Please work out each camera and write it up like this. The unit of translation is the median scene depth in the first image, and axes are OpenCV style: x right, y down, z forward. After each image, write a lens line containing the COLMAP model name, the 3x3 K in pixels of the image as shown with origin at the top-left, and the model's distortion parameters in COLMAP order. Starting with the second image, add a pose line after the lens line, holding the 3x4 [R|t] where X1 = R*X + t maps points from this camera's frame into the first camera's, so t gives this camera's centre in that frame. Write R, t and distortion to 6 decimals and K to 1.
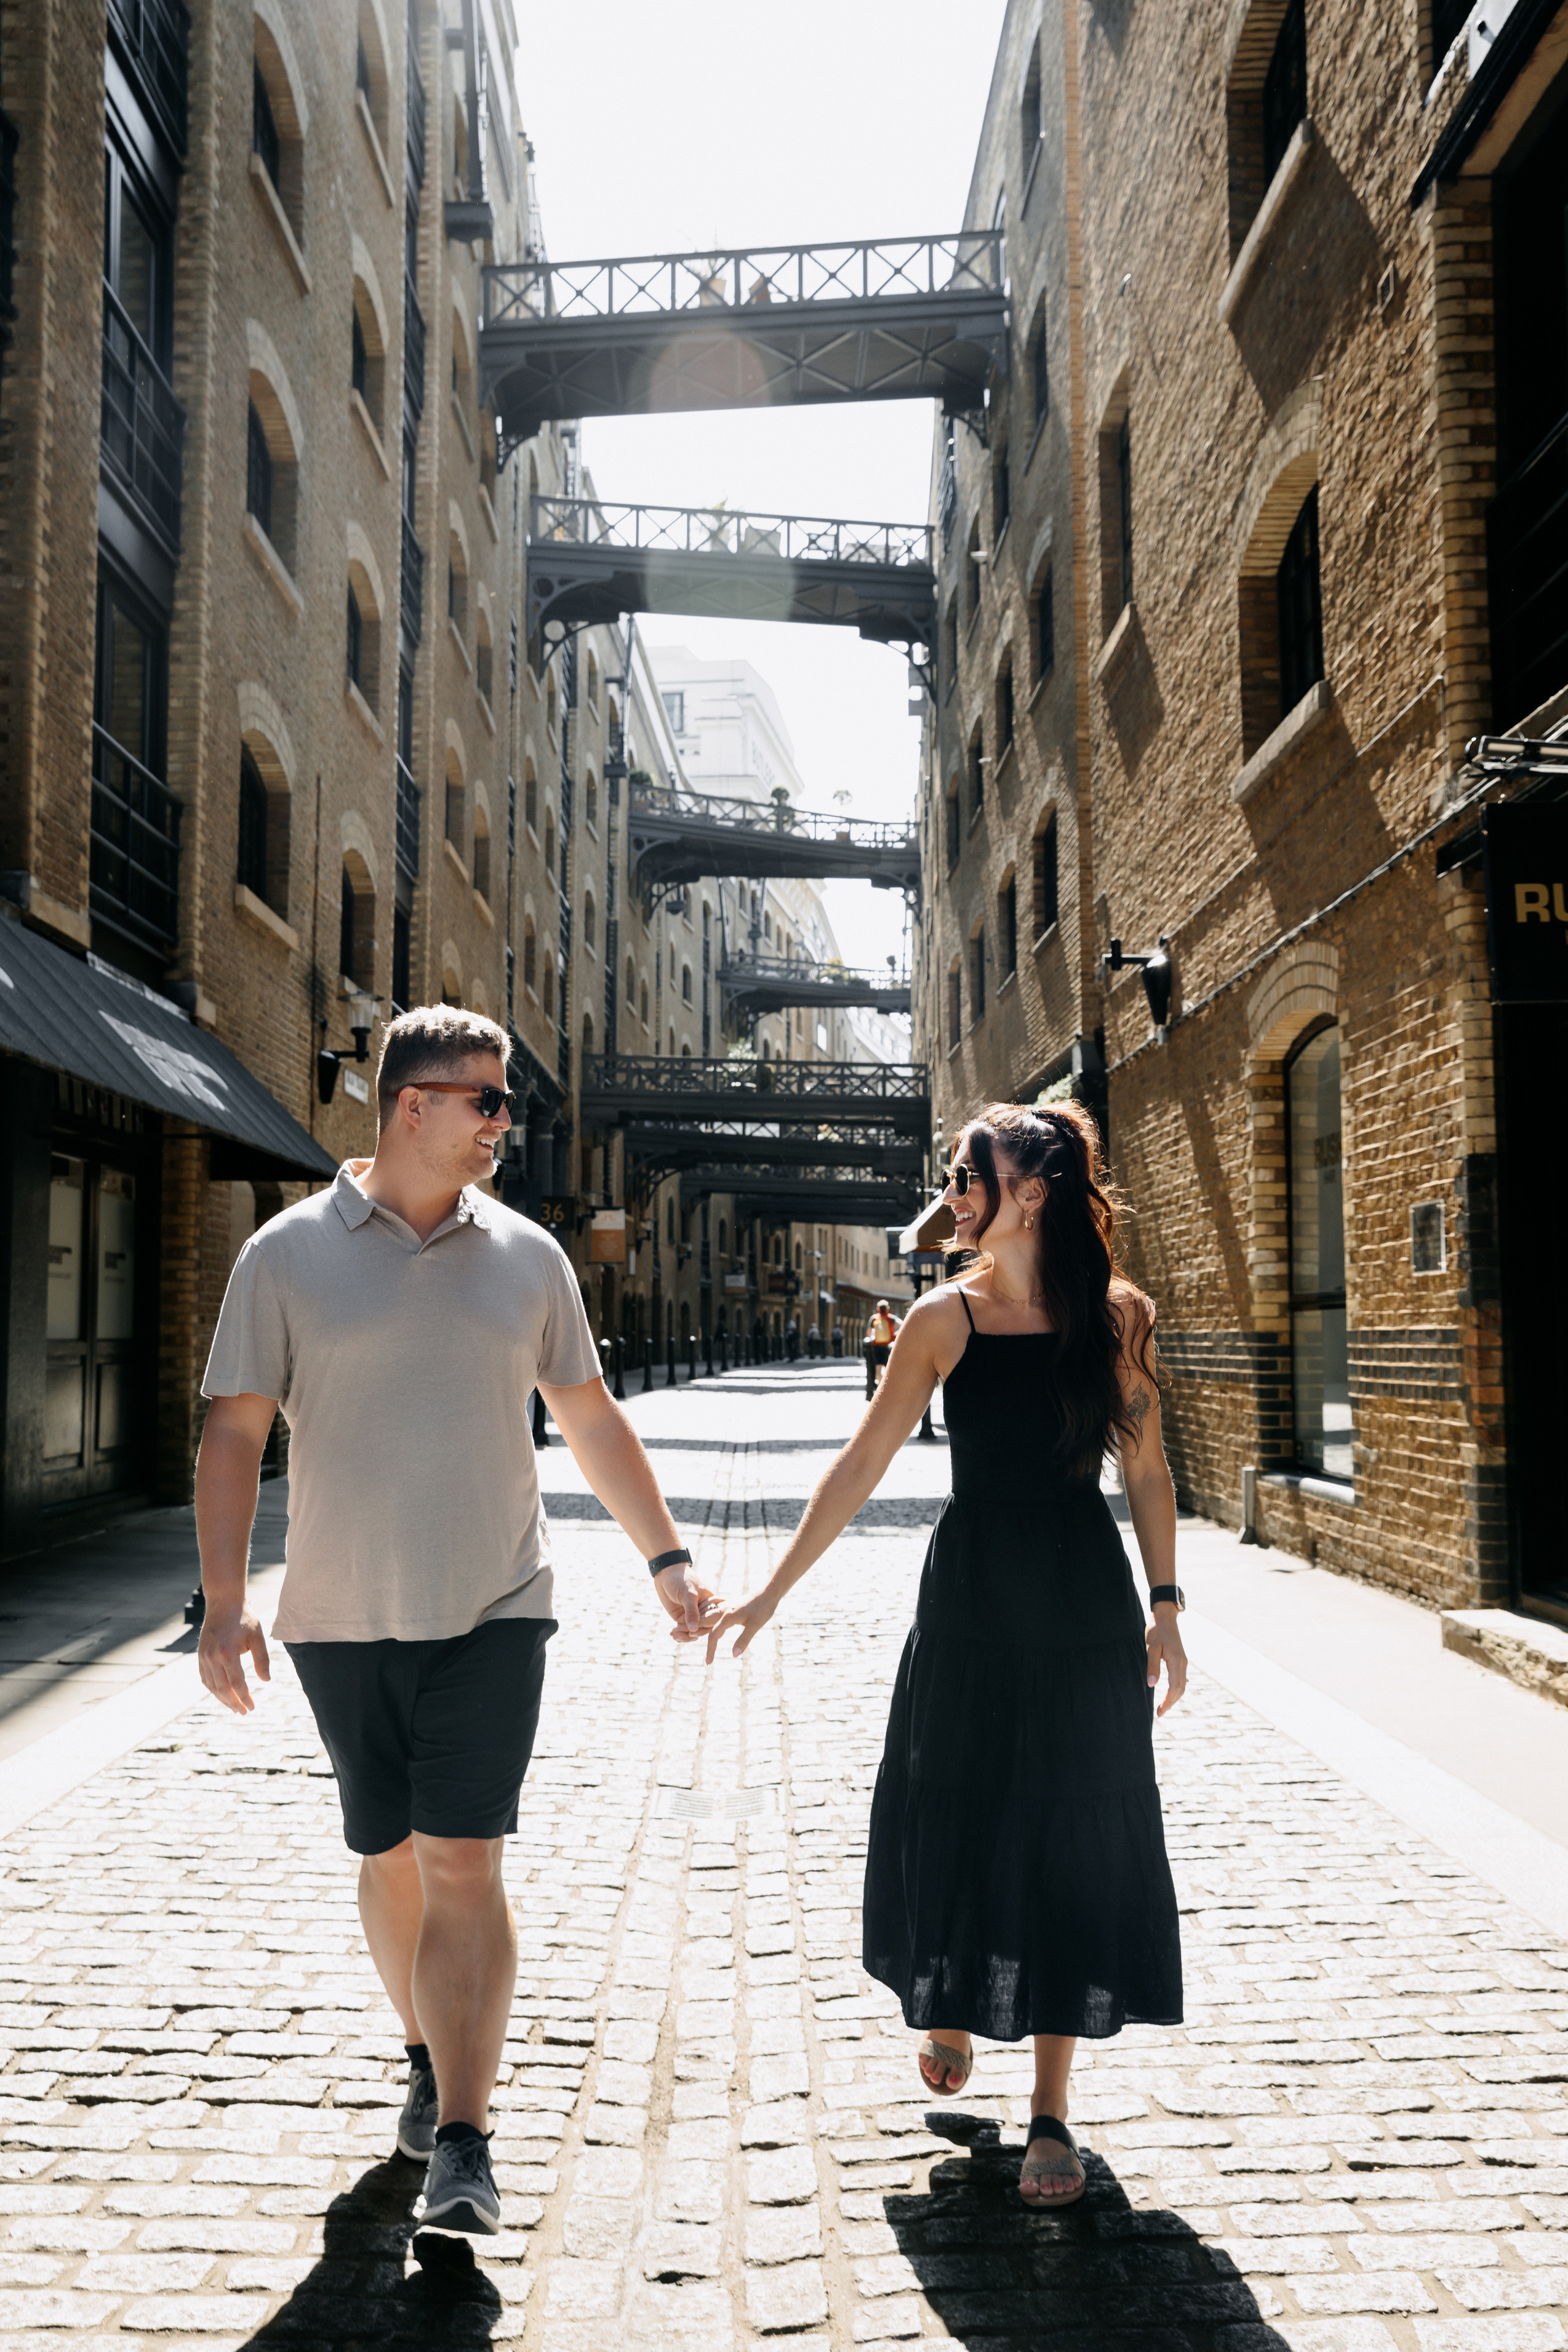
lens RADIAL K [[2534.9, 0, 801.1], [0, 2534.9, 1184.0], [0, 0, 1]] dist [-0.005750, 0.066197]
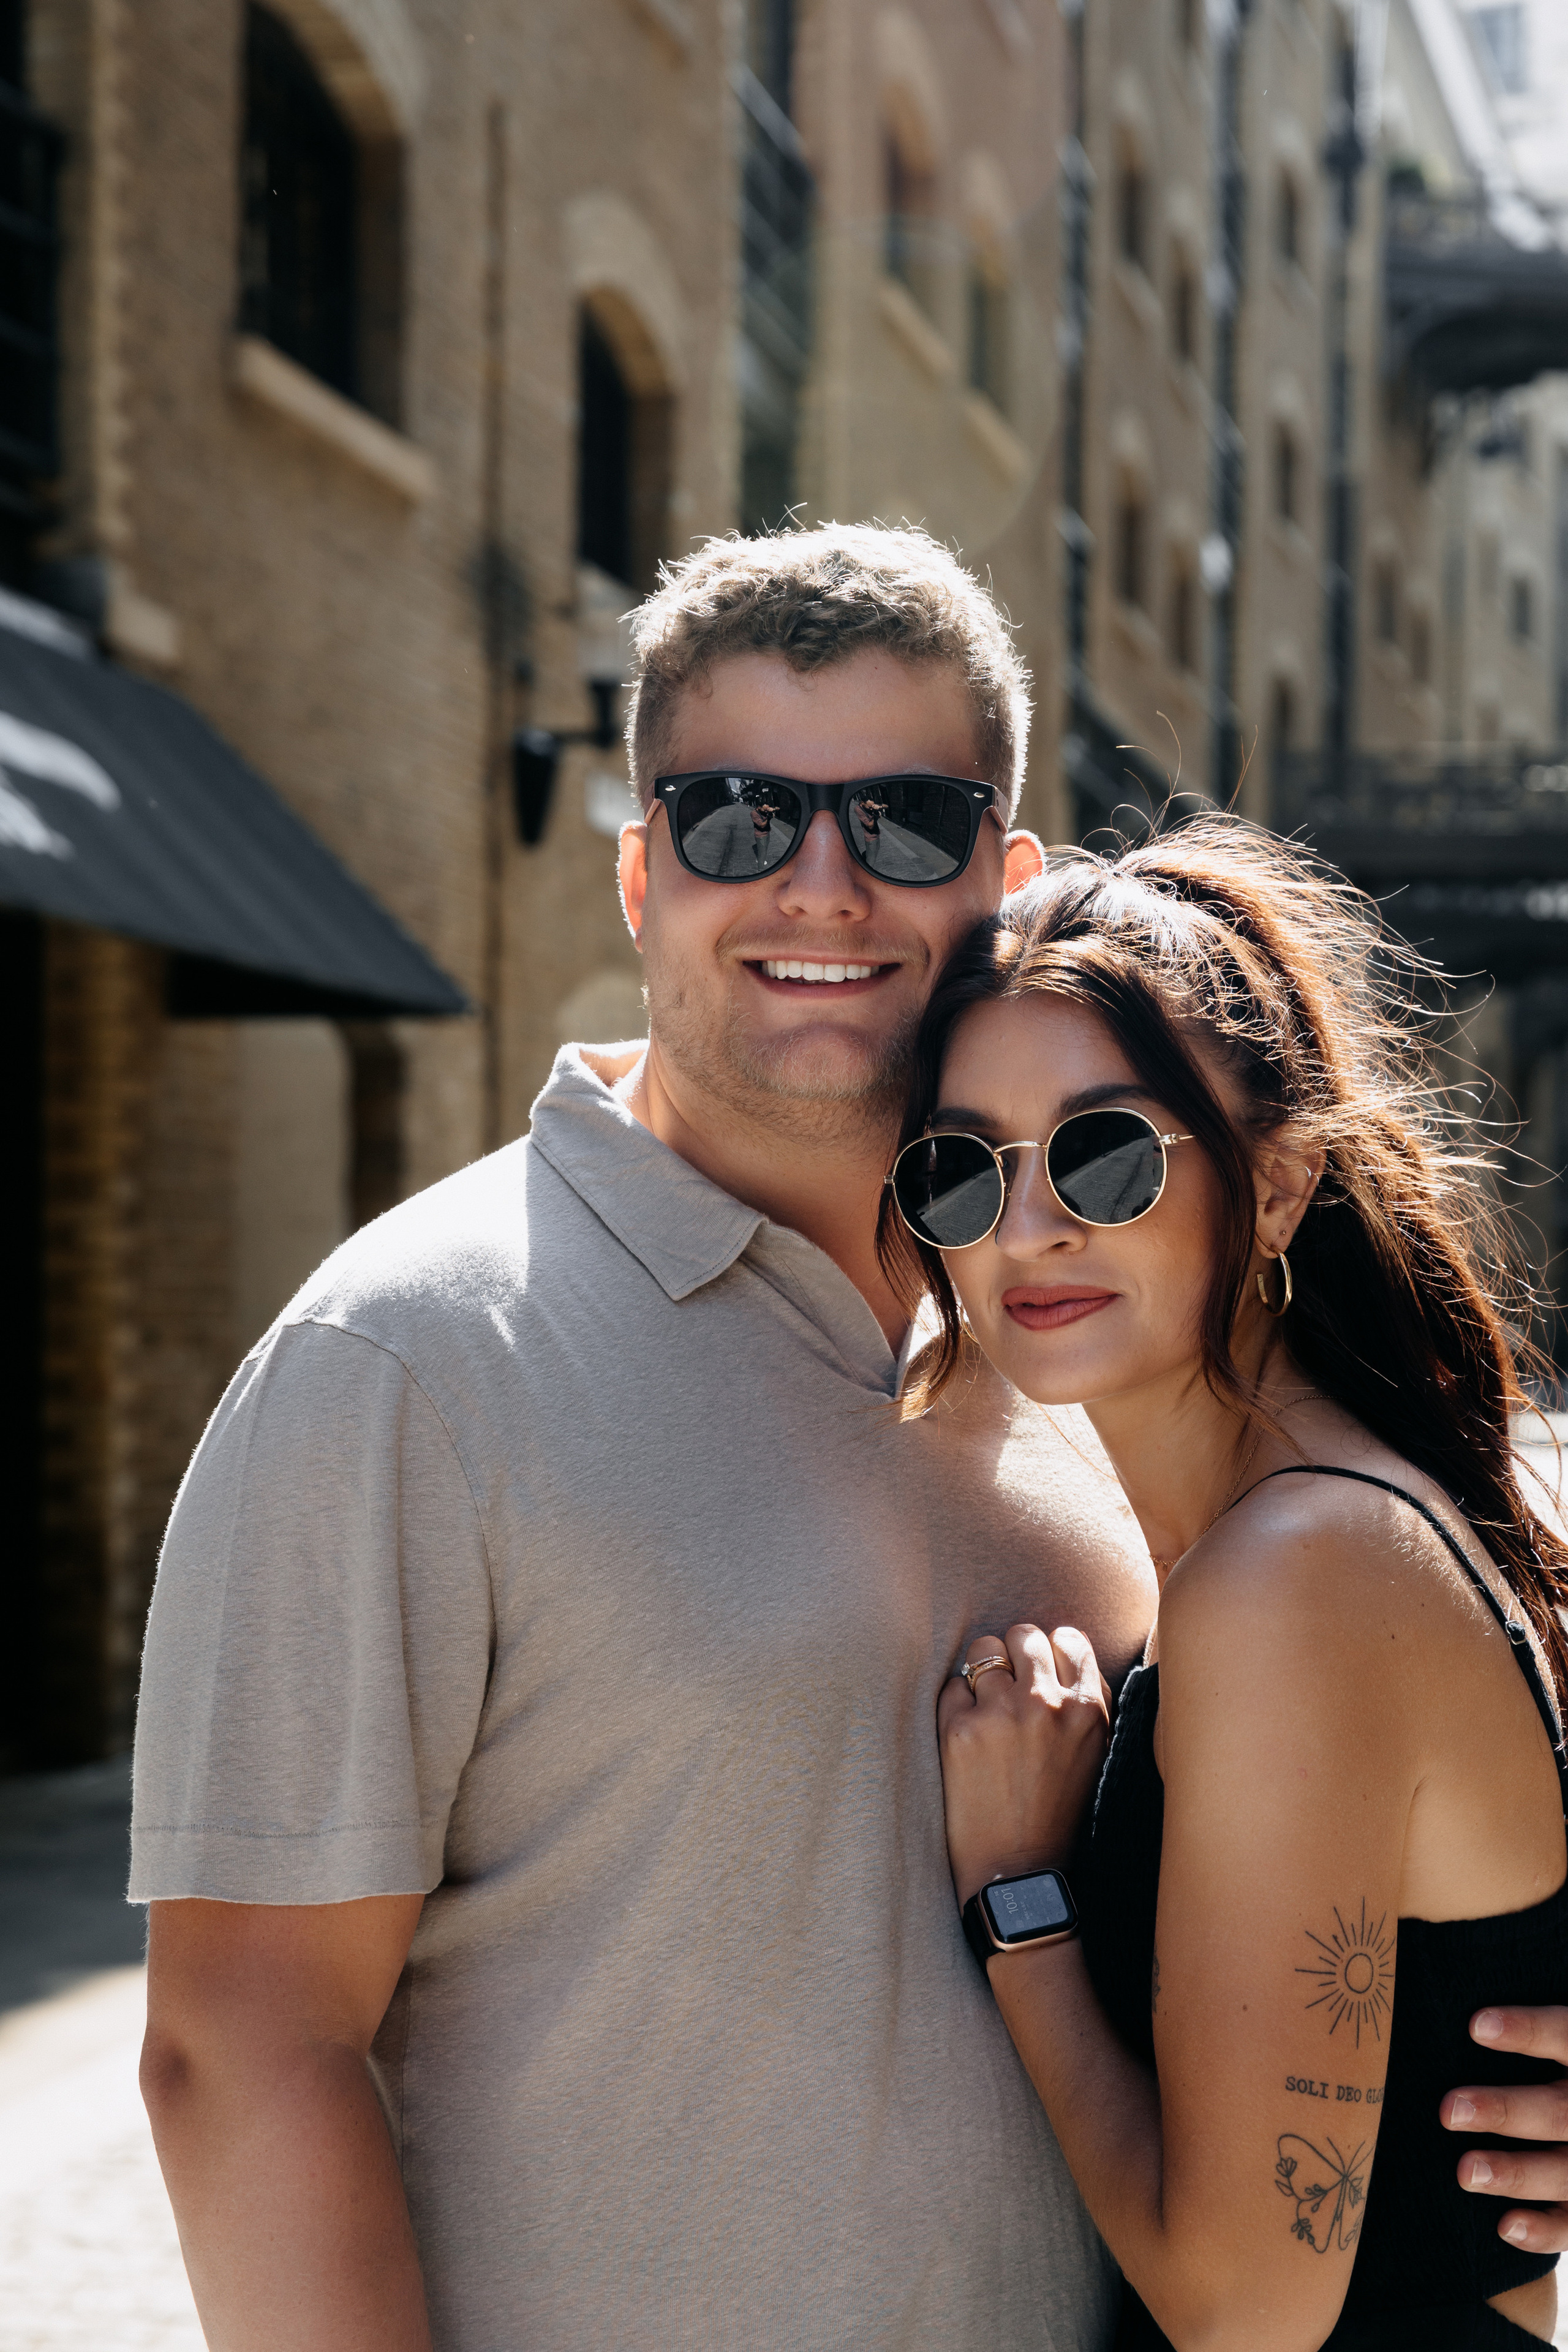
lens RADIAL K [[2534.9, 0, 801.1], [0, 2534.9, 1184.0], [0, 0, 1]] dist [-0.005750, 0.066197]
pose [[0.899539, 0.005733, -0.436803, 0.048131], [0.016194, 0.998789, 0.046458, 0.006937], [0.436540, -0.048864, 0.898357, 0.559889]]
